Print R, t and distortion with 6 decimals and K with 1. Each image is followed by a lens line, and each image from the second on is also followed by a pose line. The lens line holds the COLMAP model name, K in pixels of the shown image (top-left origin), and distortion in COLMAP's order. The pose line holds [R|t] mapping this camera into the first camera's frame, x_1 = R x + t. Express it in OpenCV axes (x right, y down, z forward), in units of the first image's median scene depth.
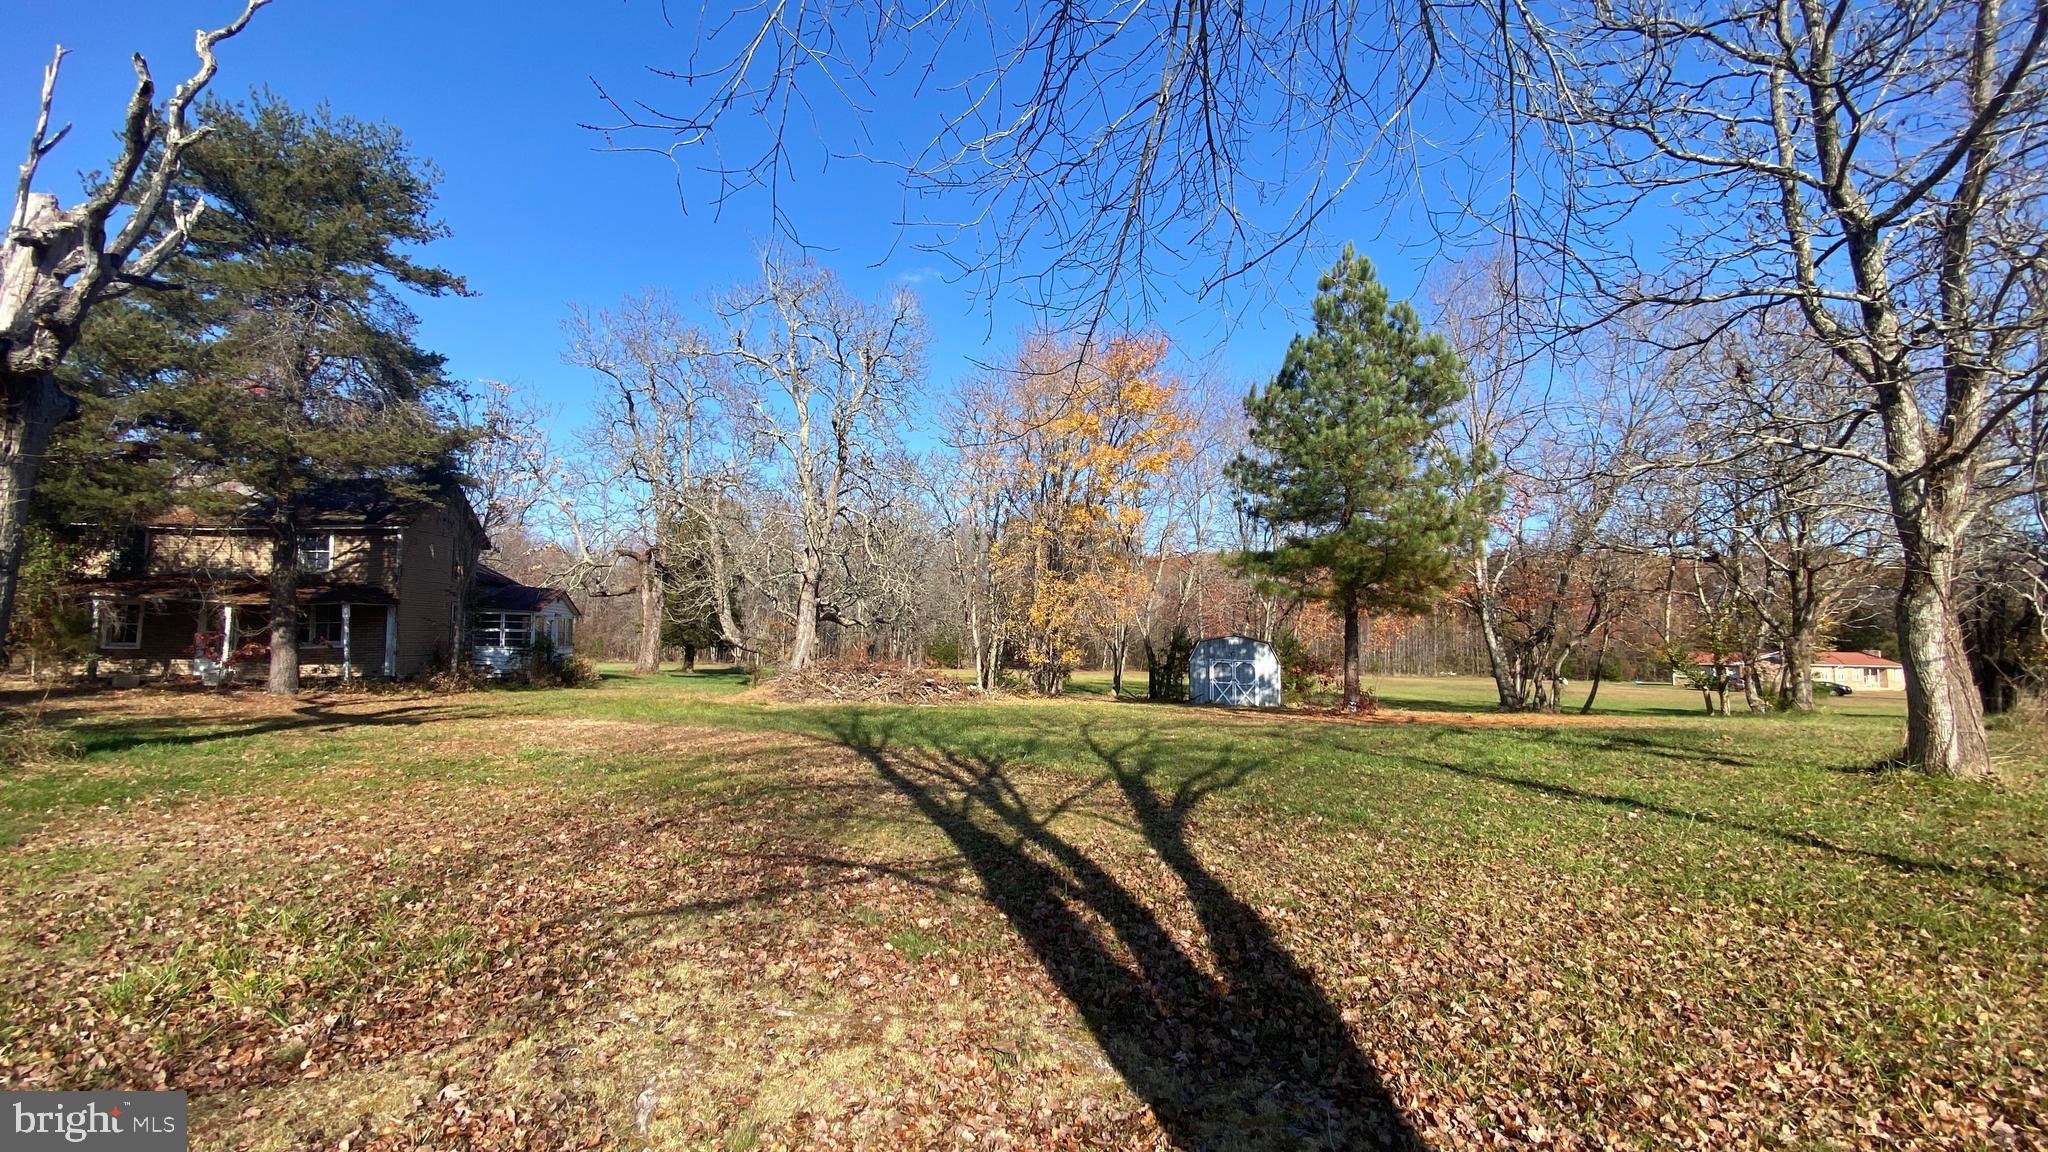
lens RADIAL K [[843.7, 0, 1027.5], [0, 843.7, 561.1], [0, 0, 1]] dist [0.022467, -0.020993]
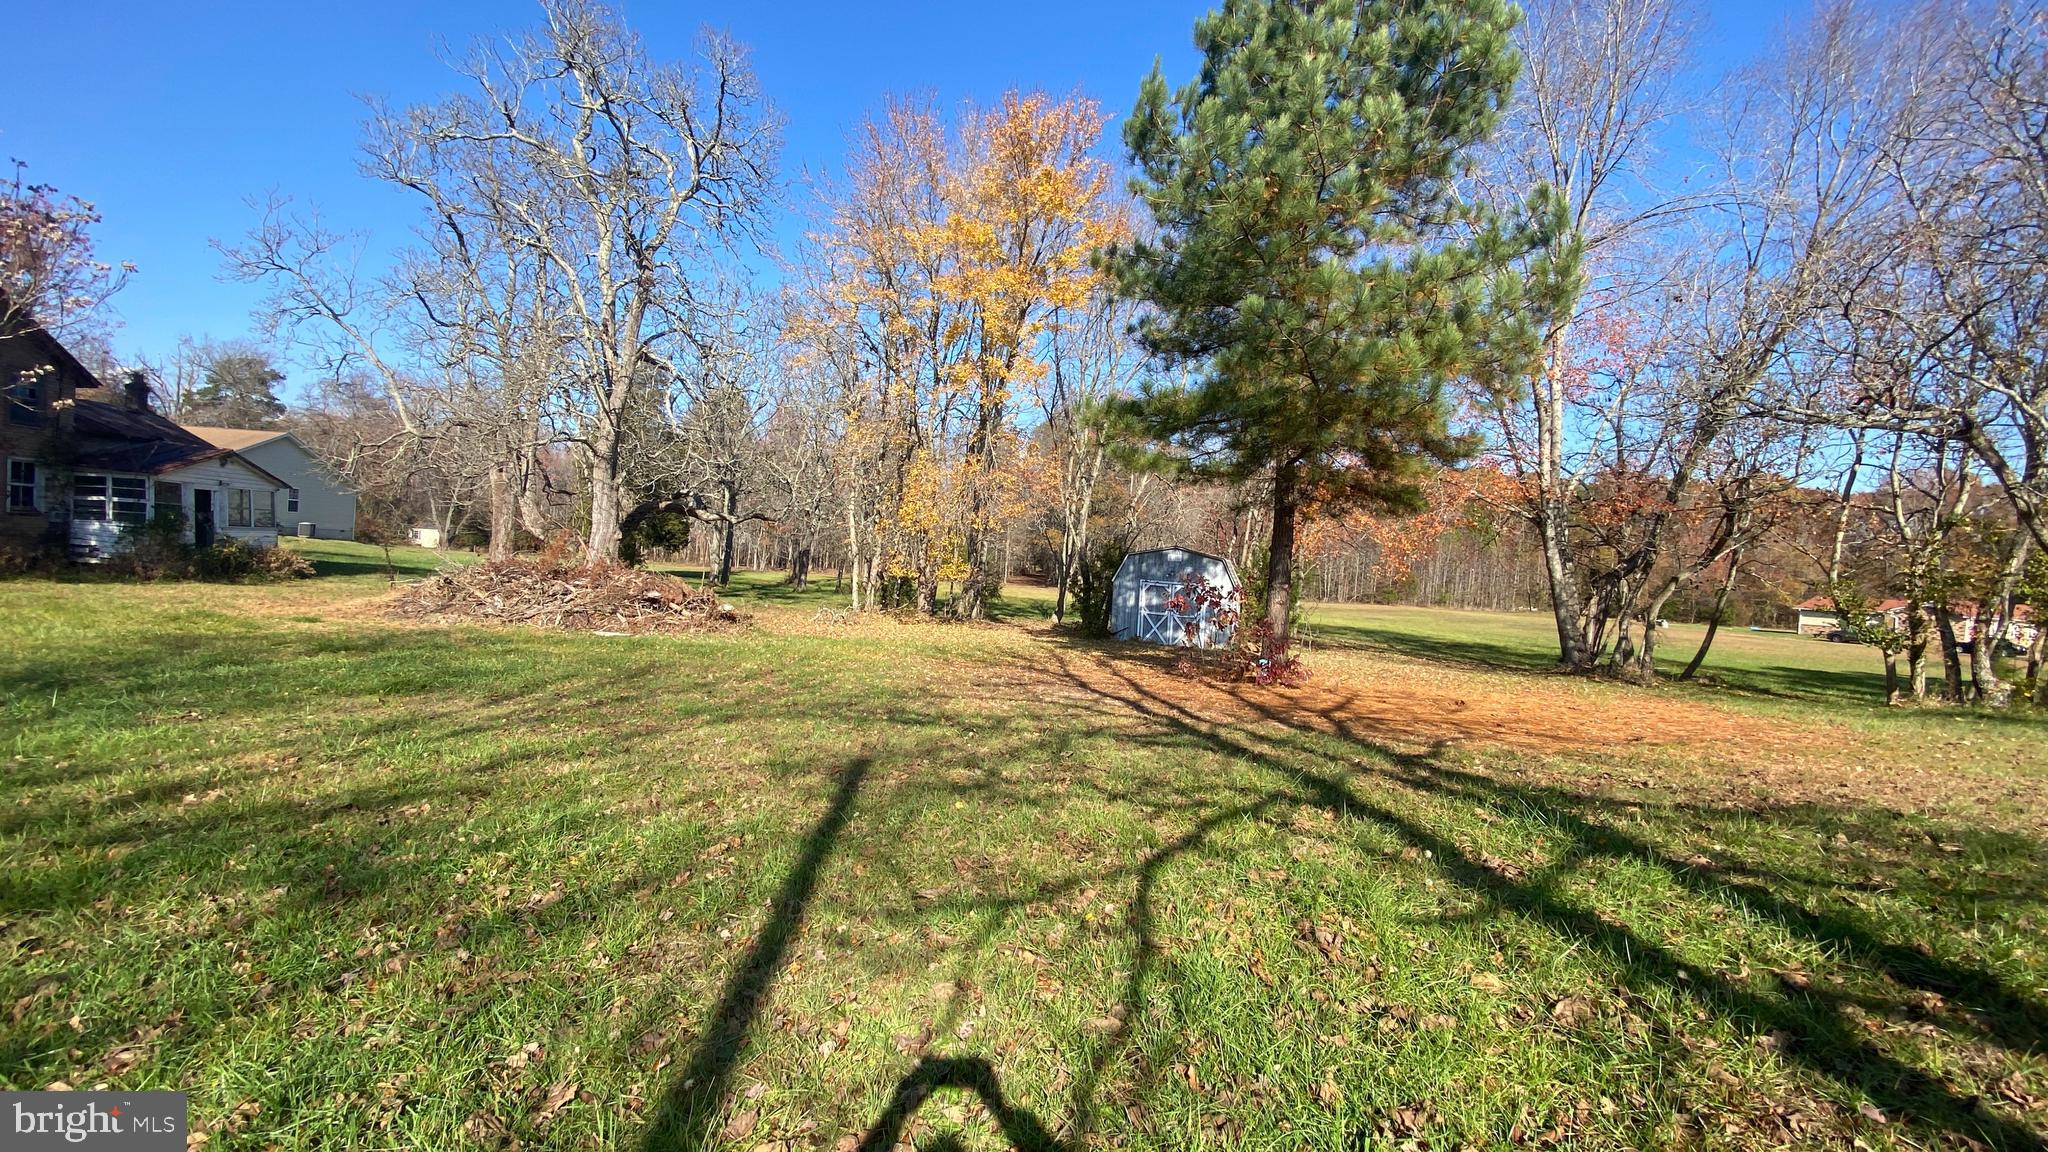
lens RADIAL K [[843.7, 0, 1024.9], [0, 843.7, 561.5], [0, 0, 1]] dist [0.022467, -0.020993]
pose [[0.995479, 0.037421, -0.087299, 0.180881], [-0.028575, 0.994531, 0.100461, 0.032177], [0.090581, -0.097512, 0.991104, 0.284438]]
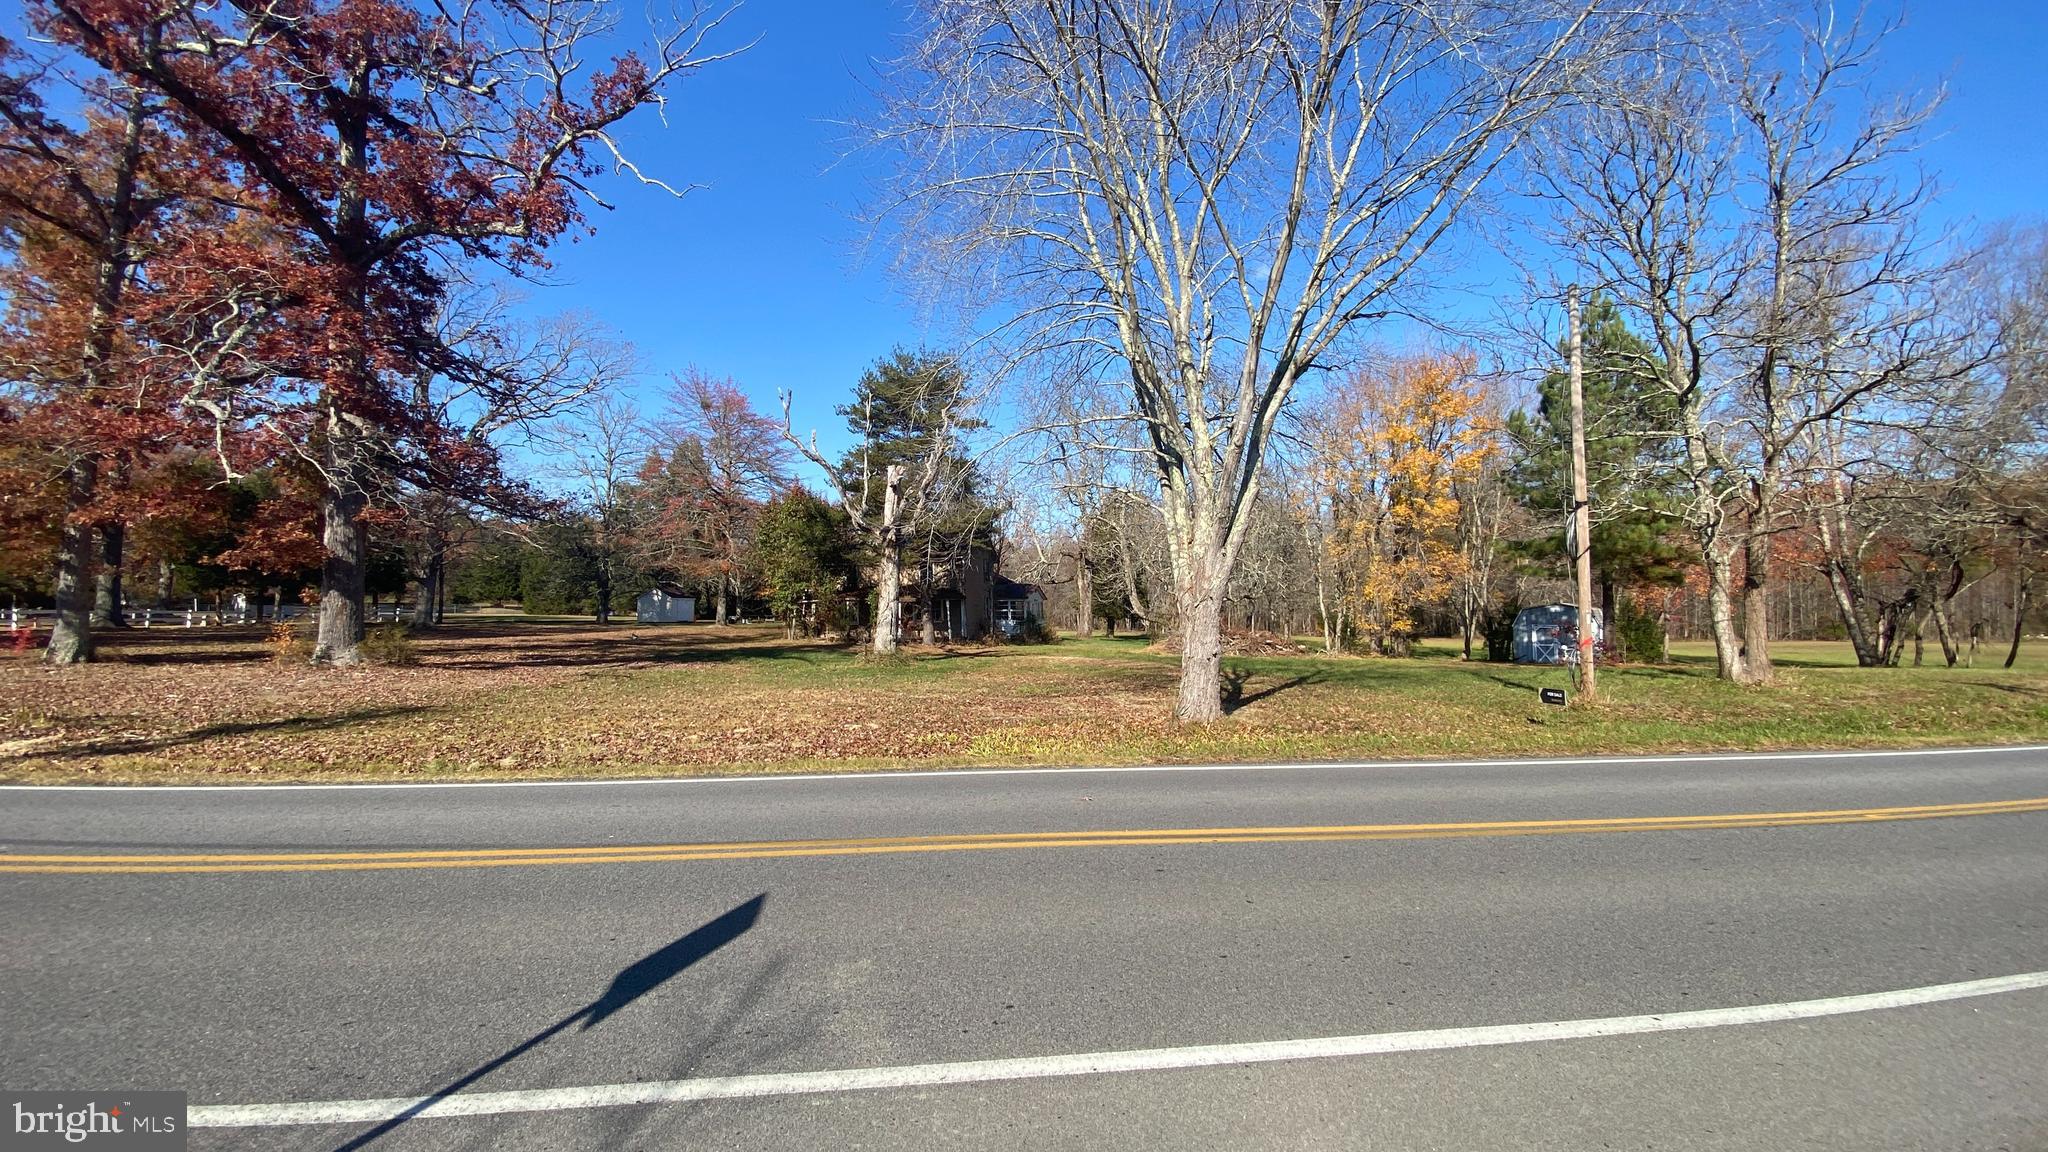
lens RADIAL K [[843.7, 0, 1018.6], [0, 843.7, 568.6], [0, 0, 1]] dist [0.022467, -0.020993]
pose [[0.885475, -0.039673, -0.462990, 0.135153], [0.060516, 0.997709, 0.030246, -0.039018], [0.460730, -0.054801, 0.885847, -0.358012]]
